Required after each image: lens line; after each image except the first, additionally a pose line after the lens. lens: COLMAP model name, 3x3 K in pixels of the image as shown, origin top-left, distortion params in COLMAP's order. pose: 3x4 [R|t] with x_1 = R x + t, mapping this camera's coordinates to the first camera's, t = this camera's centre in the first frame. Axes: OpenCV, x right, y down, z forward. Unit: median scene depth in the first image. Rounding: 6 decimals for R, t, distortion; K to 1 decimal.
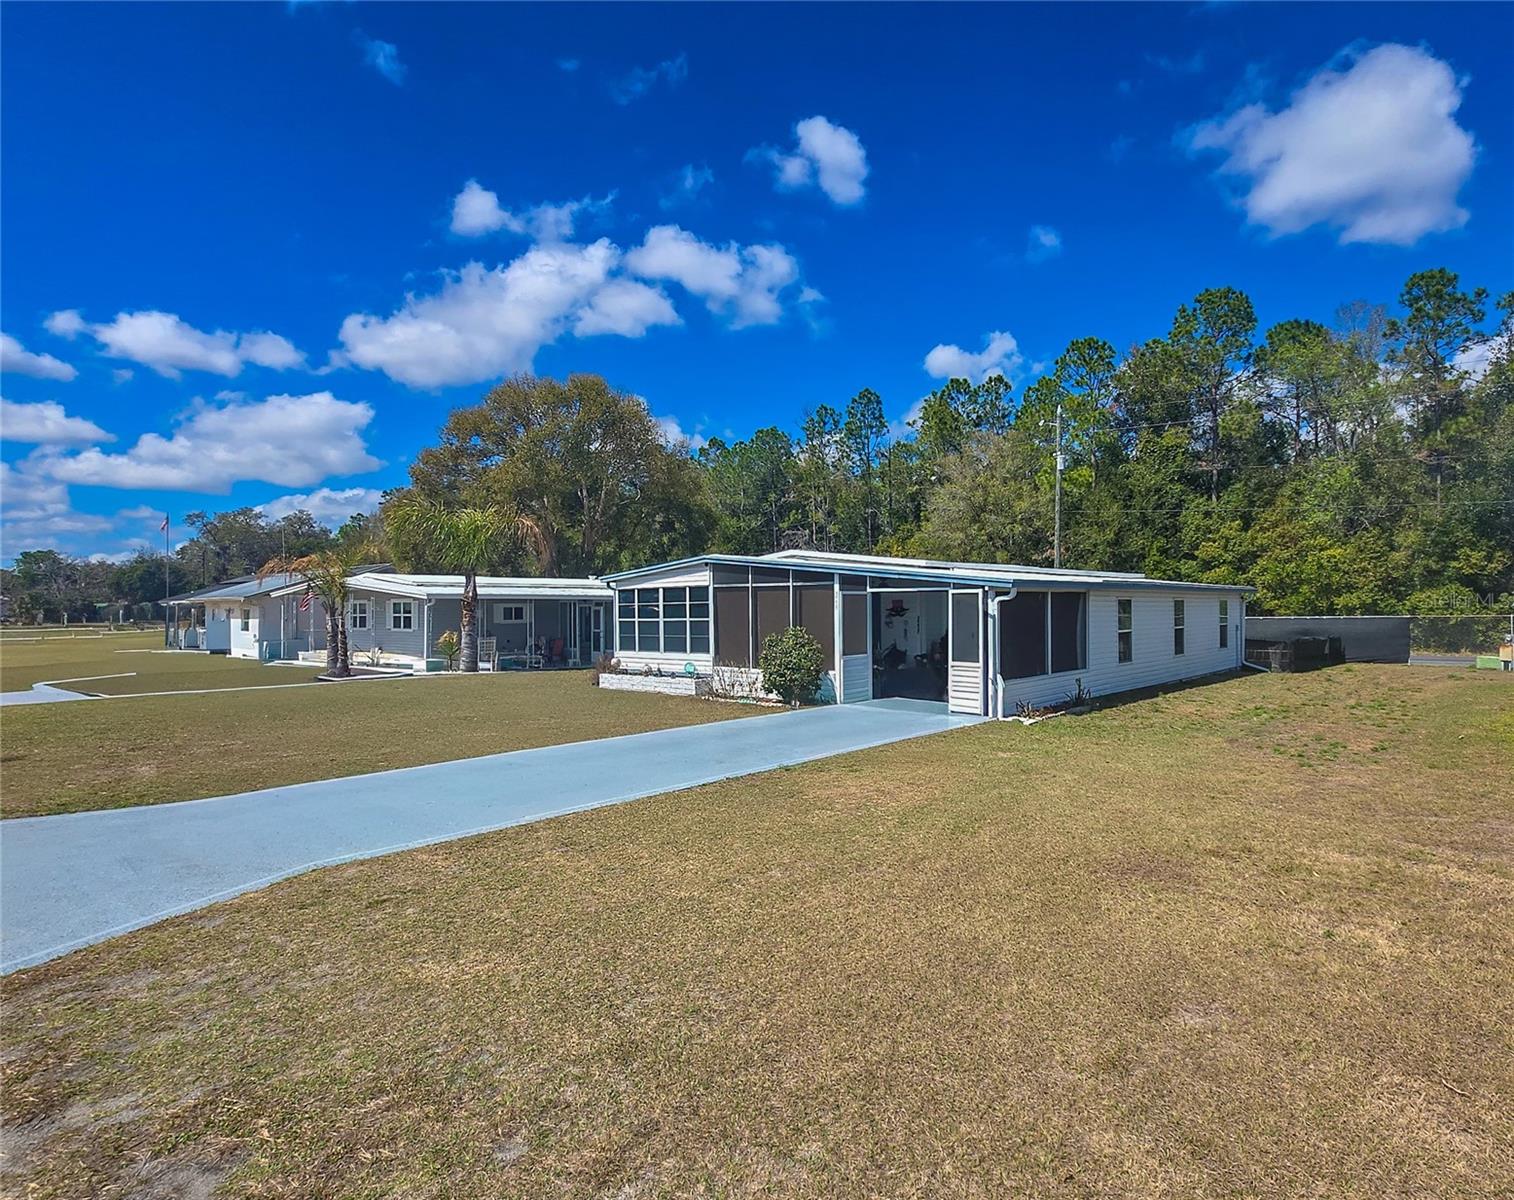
lens RADIAL K [[846.8, 0, 755.2], [0, 846.8, 604.0], [0, 0, 1]] dist [0.003203, 0.001499]
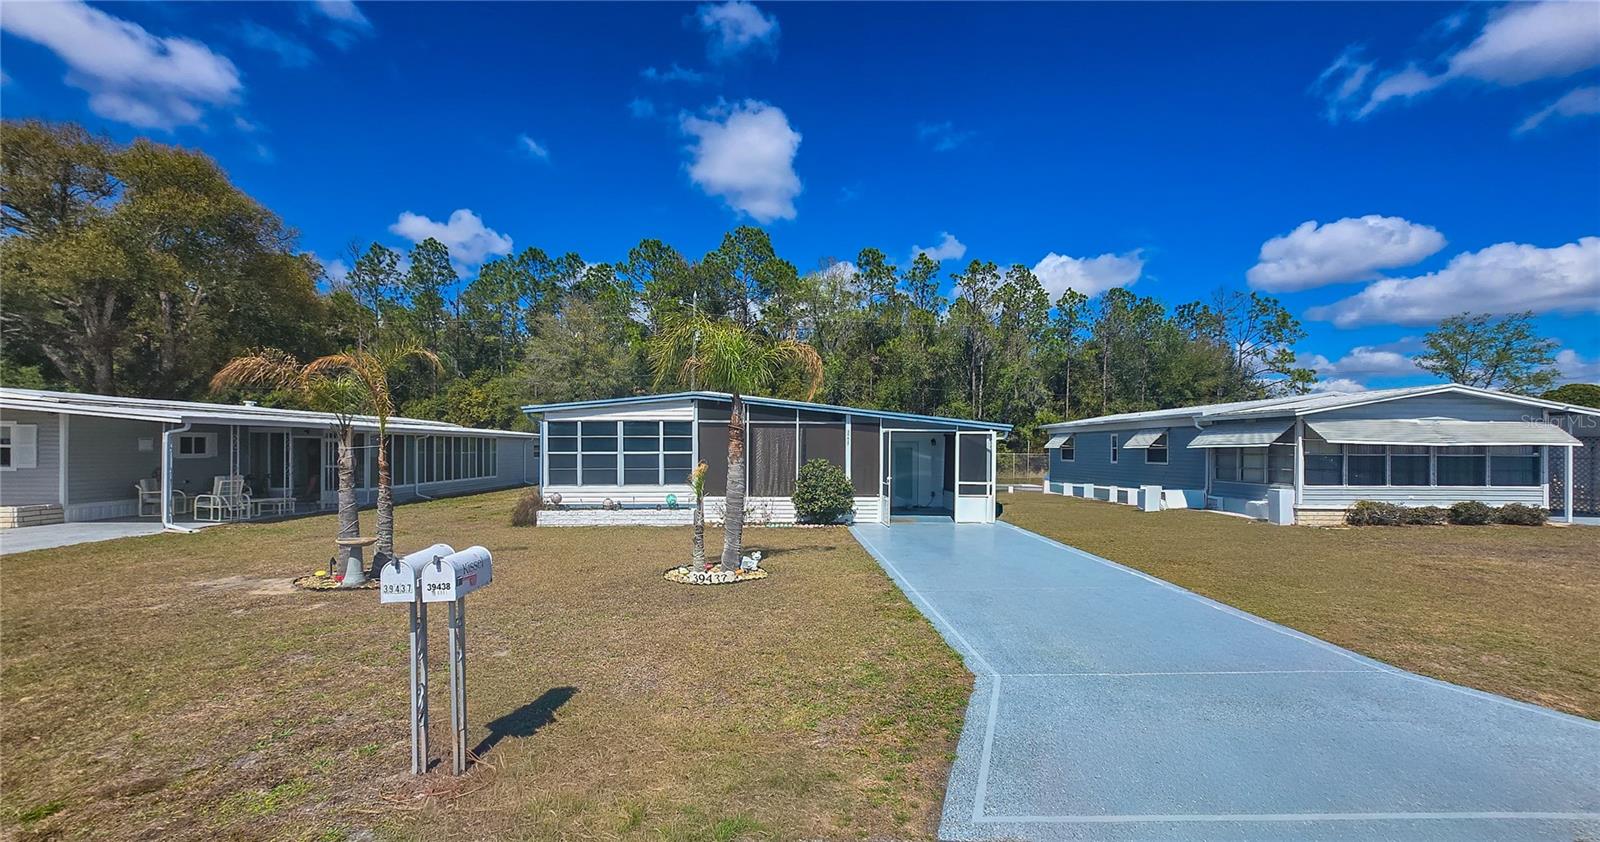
lens RADIAL K [[670.1, 0, 800.8], [0, 670.1, 431.0], [0, 0, 1]] dist [0.015770, 0.000199]
pose [[0.739696, 0.025641, 0.672452, -0.501073], [-0.013676, 0.999640, -0.023074, 0.008361], [-0.672802, 0.007872, 0.739781, 0.274812]]
